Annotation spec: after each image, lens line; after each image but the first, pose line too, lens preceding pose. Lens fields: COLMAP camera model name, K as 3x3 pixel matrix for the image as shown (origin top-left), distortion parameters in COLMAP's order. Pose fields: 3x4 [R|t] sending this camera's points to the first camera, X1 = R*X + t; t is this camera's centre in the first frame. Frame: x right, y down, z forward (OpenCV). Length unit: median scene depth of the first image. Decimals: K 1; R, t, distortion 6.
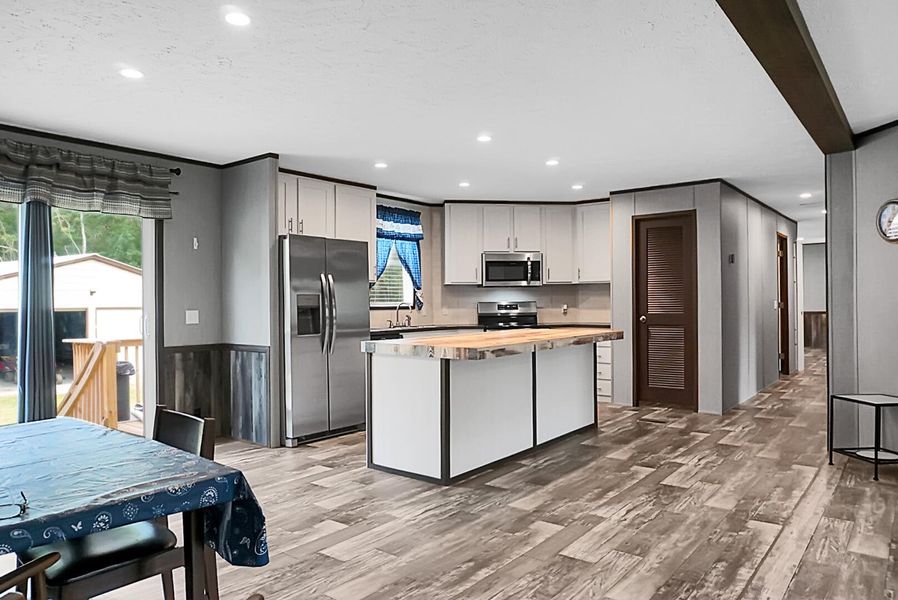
lens RADIAL K [[585.3, 0, 424.6], [0, 585.3, 303.7], [0, 0, 1]] dist [-0.022223, 0.000464]
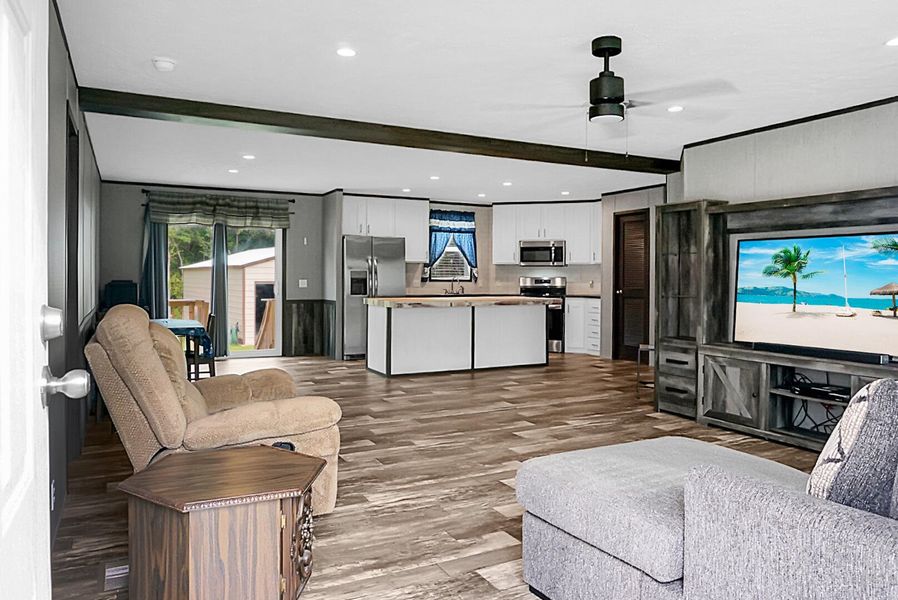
lens RADIAL K [[598.5, 0, 446.9], [0, 598.5, 279.9], [0, 0, 1]] dist [-0.057391, -0.002093]
pose [[0.924316, 0.014872, -0.381338, 0.495470], [-0.014364, 0.999888, 0.004178, -0.000599], [0.381358, 0.001616, 0.924426, -0.351015]]
